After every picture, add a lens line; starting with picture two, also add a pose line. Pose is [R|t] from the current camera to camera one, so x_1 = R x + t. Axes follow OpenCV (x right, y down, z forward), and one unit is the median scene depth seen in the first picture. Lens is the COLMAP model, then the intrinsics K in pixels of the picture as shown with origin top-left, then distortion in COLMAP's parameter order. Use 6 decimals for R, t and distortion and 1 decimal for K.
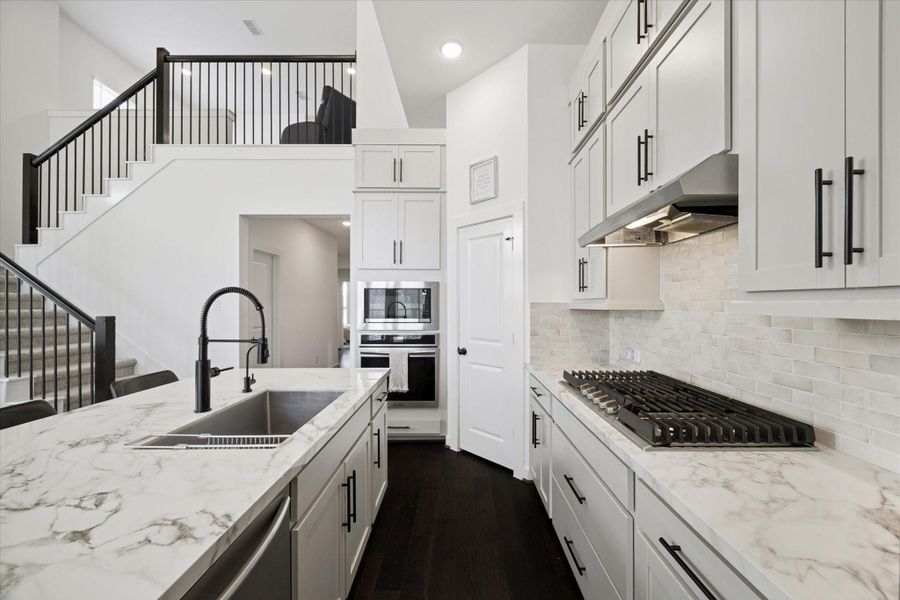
lens RADIAL K [[348.2, 0, 445.8], [0, 348.2, 302.3], [0, 0, 1]] dist [0.002255, -0.002026]
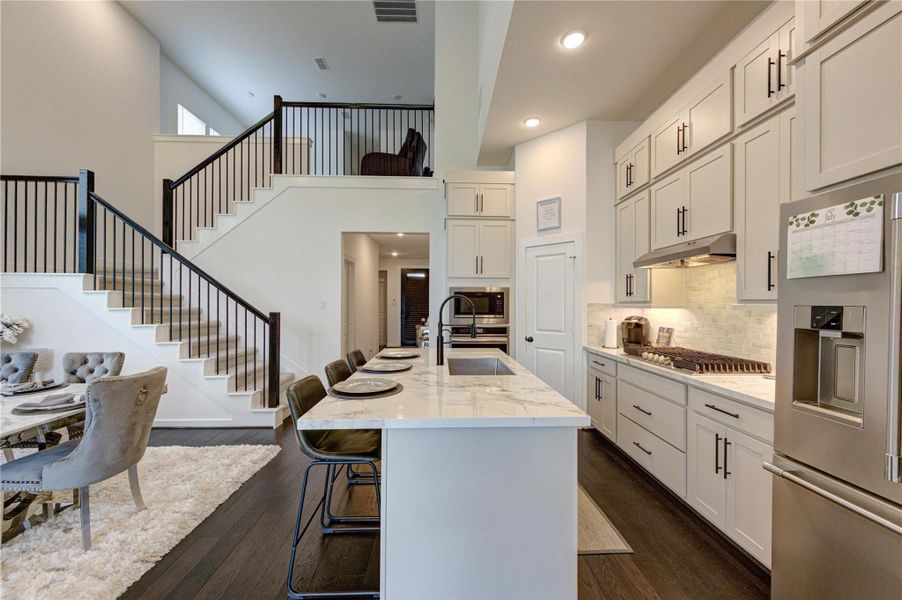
lens RADIAL K [[349.0, 0, 452.6], [0, 349.0, 304.0], [0, 0, 1]] dist [0.002255, -0.002026]
pose [[0.998956, 0.005215, 0.045383, -0.298201], [-0.005456, 0.999972, 0.005191, -0.001360], [-0.045355, -0.005433, 0.998956, -0.317973]]
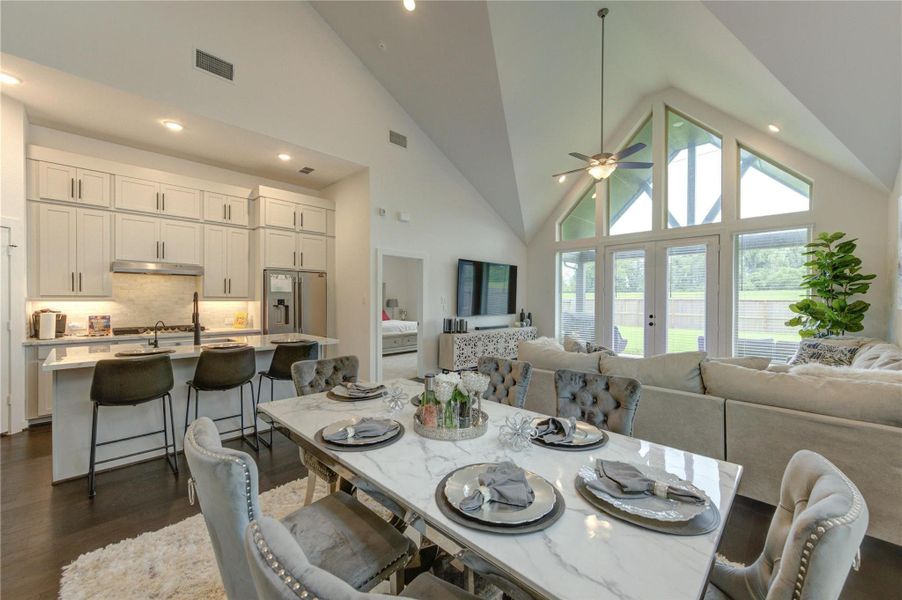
lens RADIAL K [[349.0, 0, 447.8], [0, 349.0, 304.6], [0, 0, 1]] dist [0.002255, -0.002026]
pose [[-0.720094, -0.014330, 0.693728, -1.507057], [-0.006060, 0.999878, 0.014364, -0.001838], [-0.693850, 0.006139, -0.720094, 0.670503]]
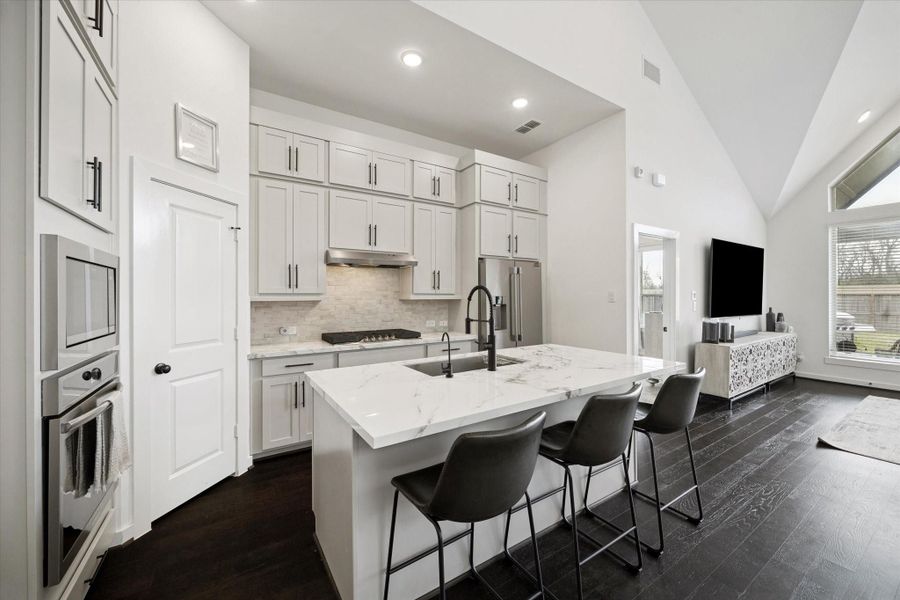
lens RADIAL K [[348.2, 0, 451.0], [0, 348.2, 298.2], [0, 0, 1]] dist [0.002255, -0.002026]
pose [[-0.556022, 0.001847, 0.831165, -0.771744], [0.002717, 0.999996, -0.000405, 0.008053], [-0.831163, 0.002033, -0.556025, 0.866228]]
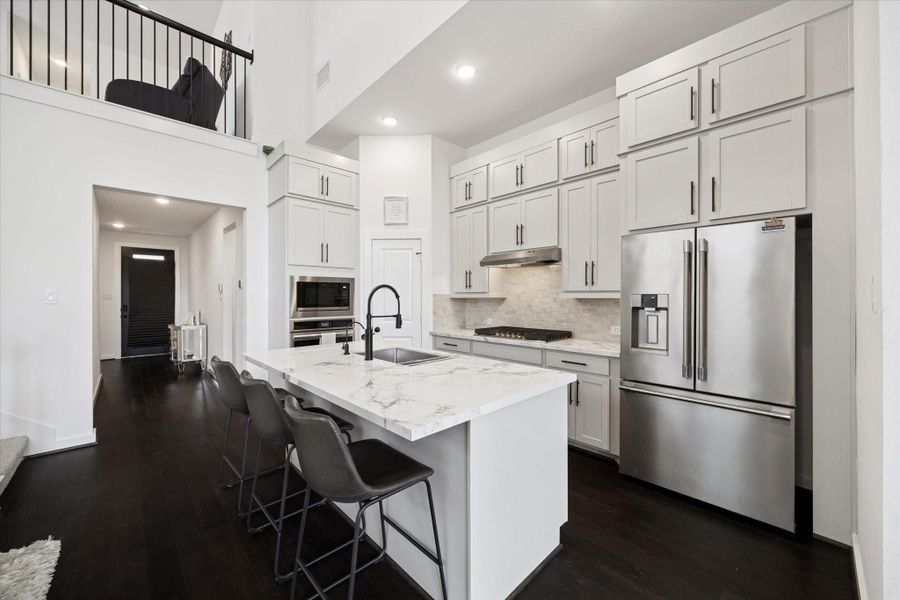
lens RADIAL K [[348.2, 0, 450.0], [0, 348.2, 294.9], [0, 0, 1]] dist [0.002255, -0.002026]
pose [[0.717942, 0.001582, 0.696102, -0.669382], [-0.001584, 0.999999, -0.000640, 0.003464], [-0.696102, -0.000643, 0.717943, -0.180559]]
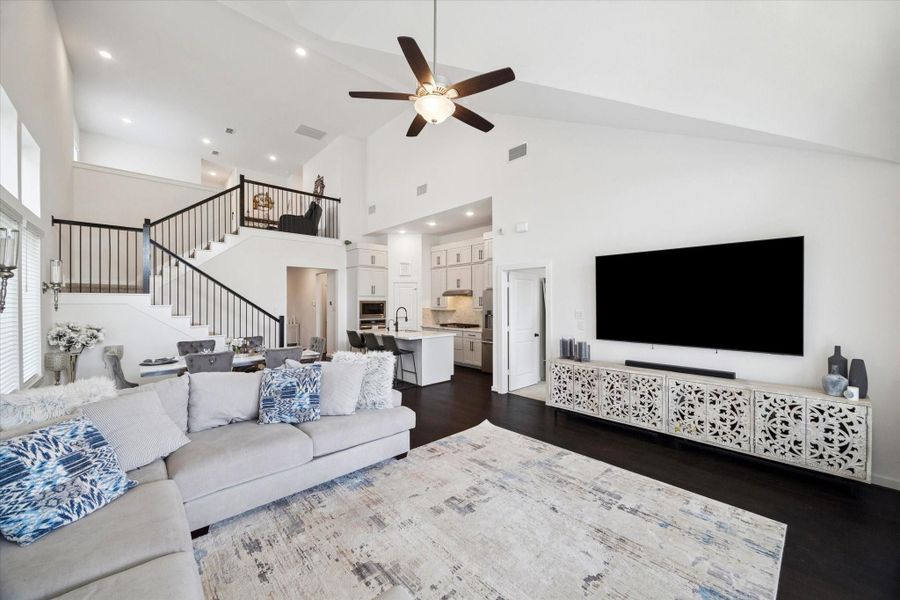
lens RADIAL K [[333.8, 0, 461.6], [0, 333.8, 301.8], [0, 0, 1]] dist [-0.004095, -0.000040]
pose [[0.704424, 0.003320, 0.709771, -1.492874], [-0.003535, 0.999993, -0.001169, -0.049676], [-0.709770, -0.001686, 0.704431, -1.318211]]
